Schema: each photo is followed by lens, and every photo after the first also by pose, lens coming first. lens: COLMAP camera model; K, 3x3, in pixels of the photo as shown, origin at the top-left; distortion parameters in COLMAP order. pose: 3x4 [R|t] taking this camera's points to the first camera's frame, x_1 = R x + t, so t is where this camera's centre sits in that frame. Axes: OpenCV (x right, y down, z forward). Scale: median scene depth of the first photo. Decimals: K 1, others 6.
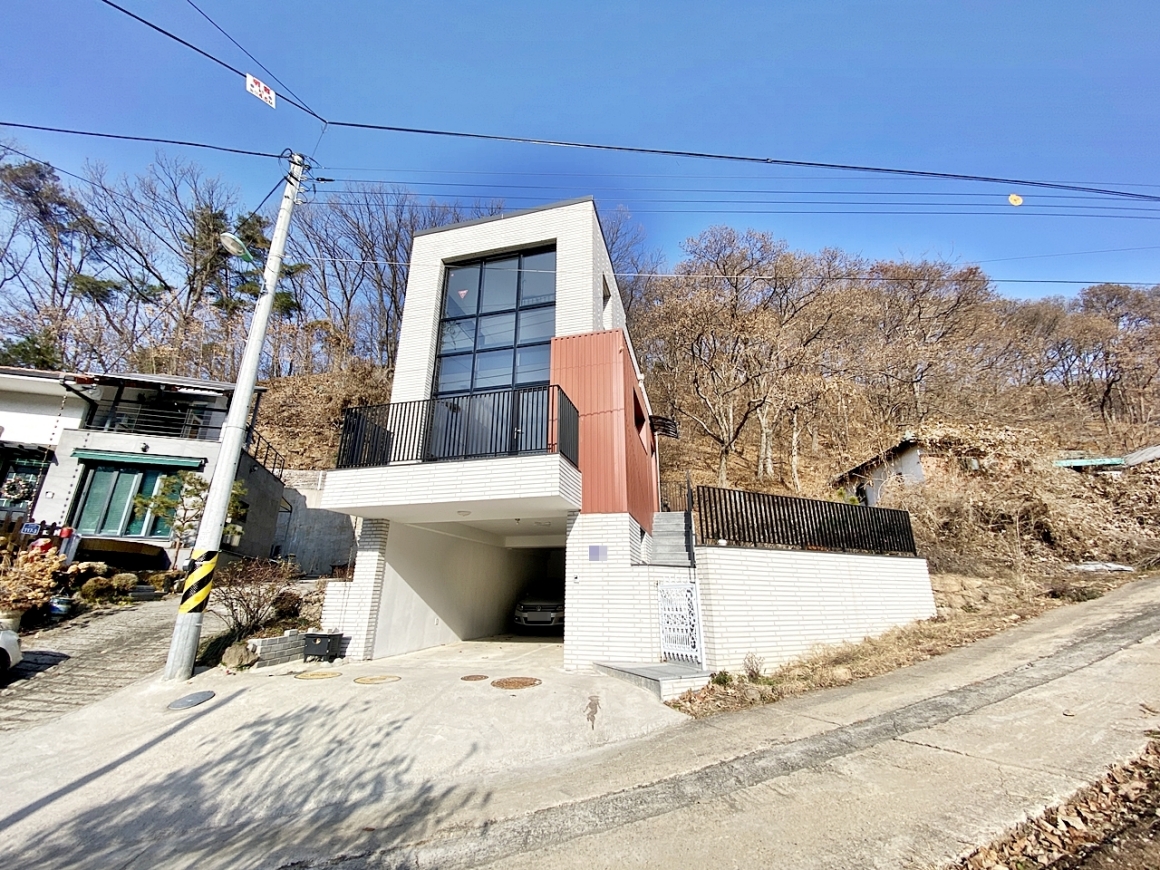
lens RADIAL K [[462.5, 0, 577.8], [0, 462.5, 439.2], [0, 0, 1]] dist [0.026608, -0.024412]
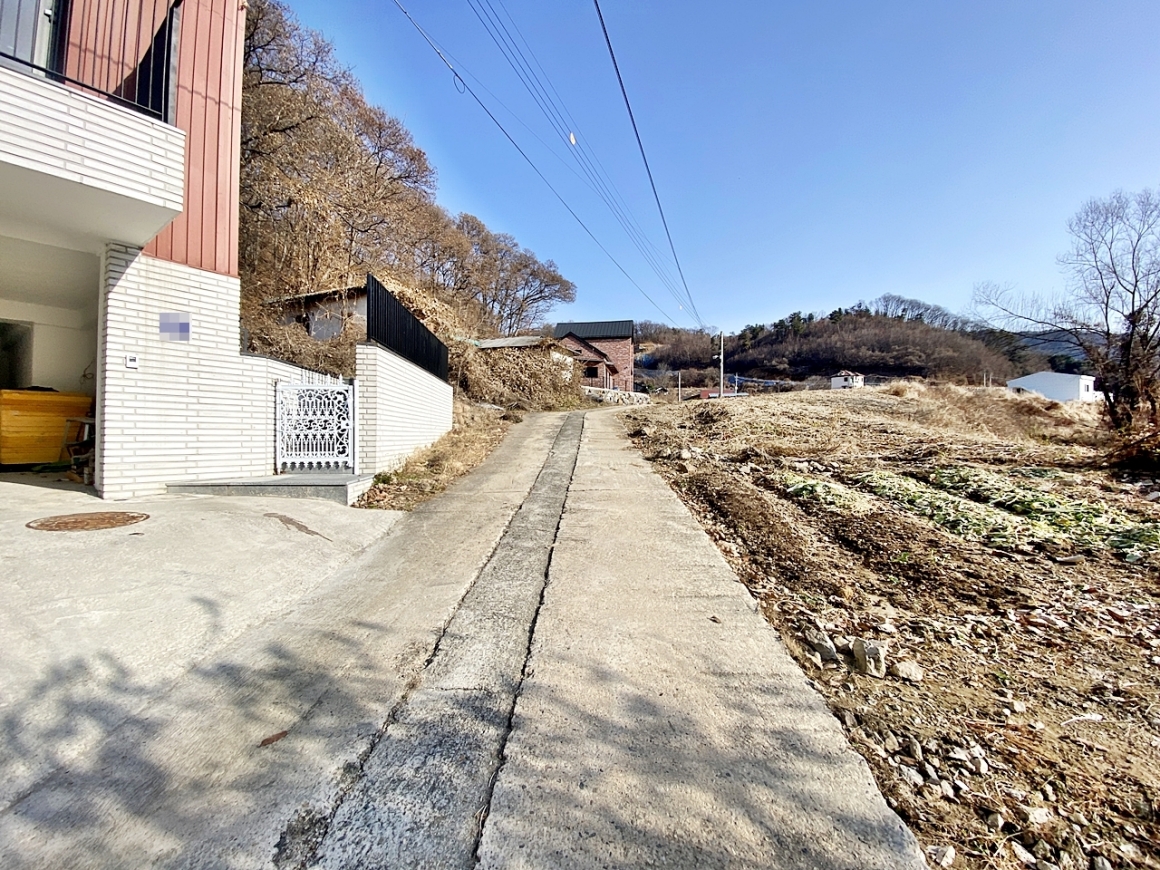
lens RADIAL K [[462.5, 0, 577.8], [0, 462.5, 439.2], [0, 0, 1]] dist [0.026608, -0.024412]
pose [[0.350202, -0.007227, 0.936646, -0.401161], [-0.310232, 0.942636, 0.123265, 0.165636], [-0.883807, -0.333745, 0.327871, 0.306058]]
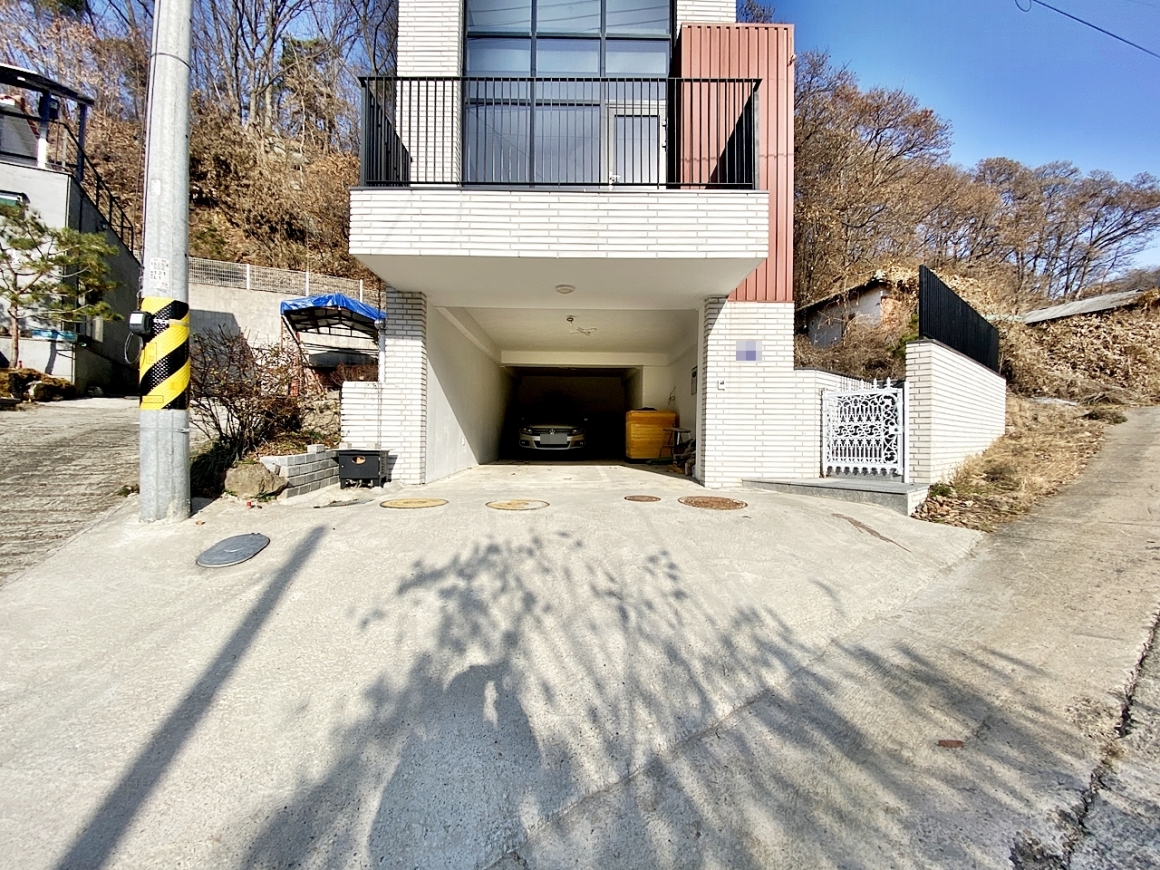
lens RADIAL K [[465.7, 0, 580.7], [0, 465.7, 438.1], [0, 0, 1]] dist [0.007446, -0.015095]
pose [[0.965757, 0.004105, 0.259416, -0.489555], [-0.089272, 0.944079, 0.317403, 0.181772], [-0.243607, -0.329693, 0.912118, 0.356619]]
